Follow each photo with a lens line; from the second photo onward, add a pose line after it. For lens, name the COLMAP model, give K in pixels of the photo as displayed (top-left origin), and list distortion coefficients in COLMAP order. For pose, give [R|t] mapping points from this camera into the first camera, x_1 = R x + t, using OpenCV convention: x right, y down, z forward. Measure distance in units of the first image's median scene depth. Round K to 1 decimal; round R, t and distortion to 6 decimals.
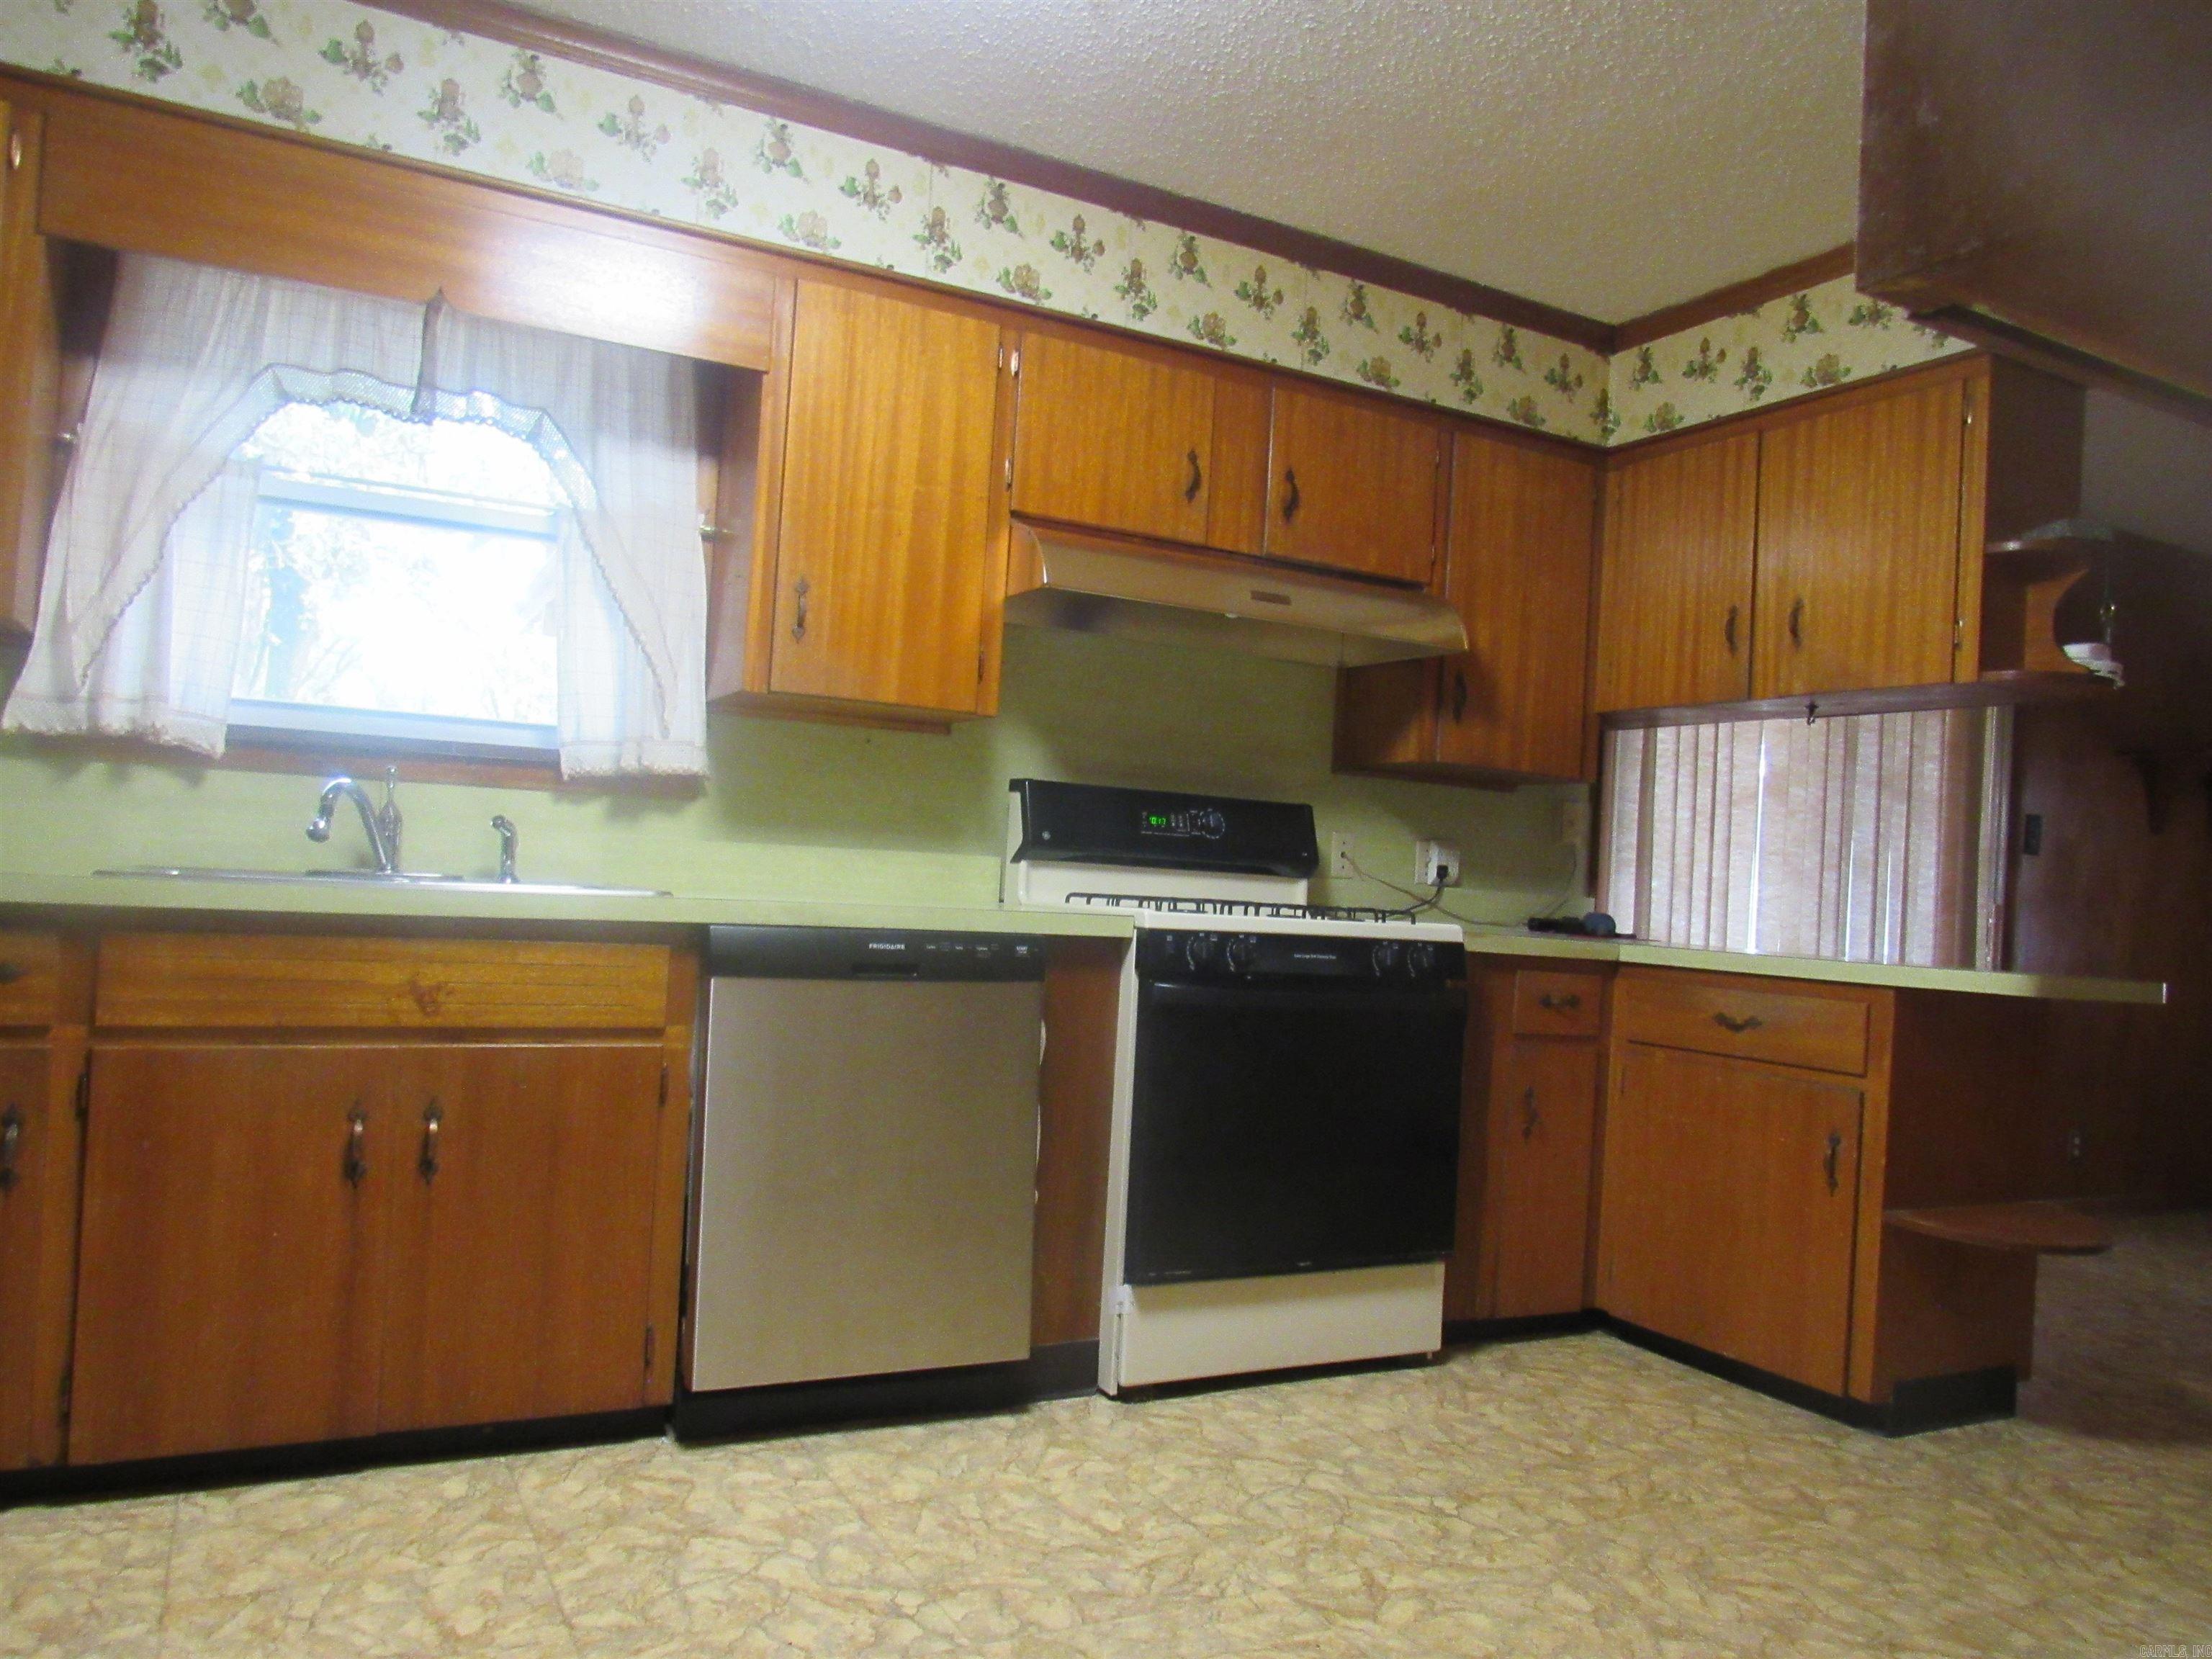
lens RADIAL K [[1560.4, 0, 1065.7], [0, 1560.4, 826.7], [0, 0, 1]] dist [0.051436, -0.058785]
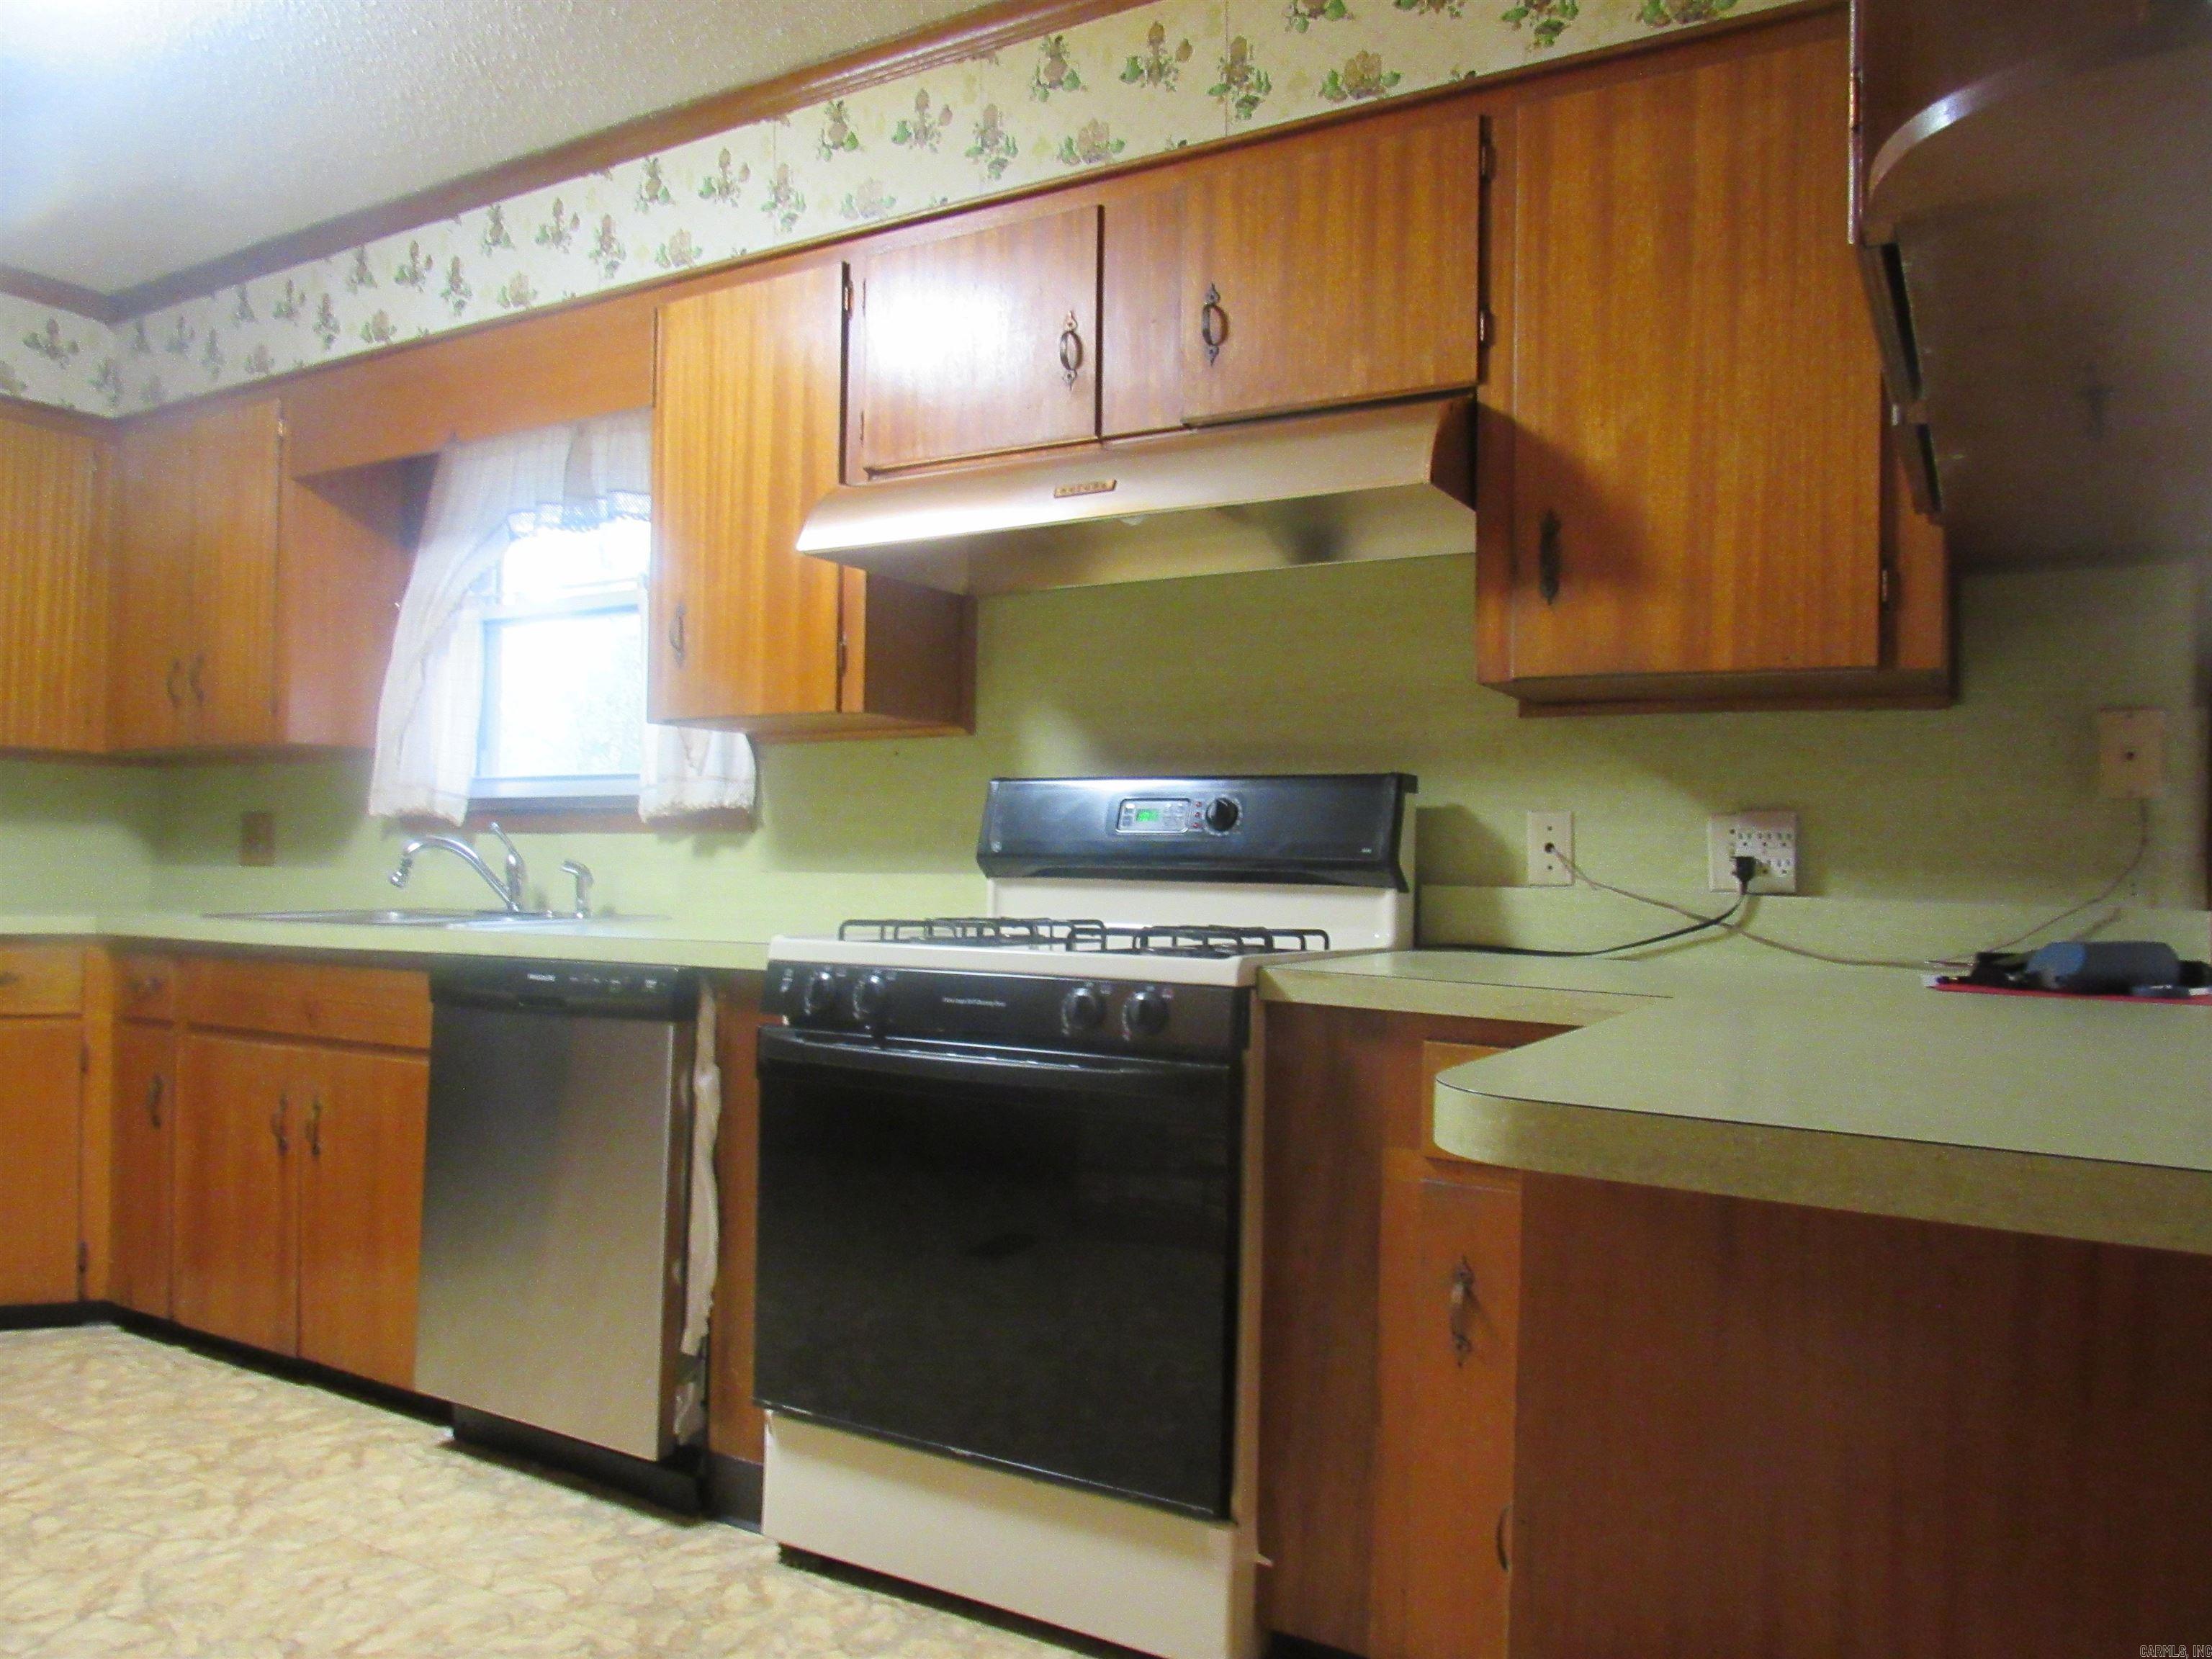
lens RADIAL K [[1560.4, 0, 1065.7], [0, 1560.4, 826.7], [0, 0, 1]] dist [0.051436, -0.058785]
pose [[0.532836, -0.065292, -0.843696, 0.893242], [0.044950, 0.997795, -0.048829, 0.047188], [0.845024, -0.011906, 0.534596, 0.773817]]
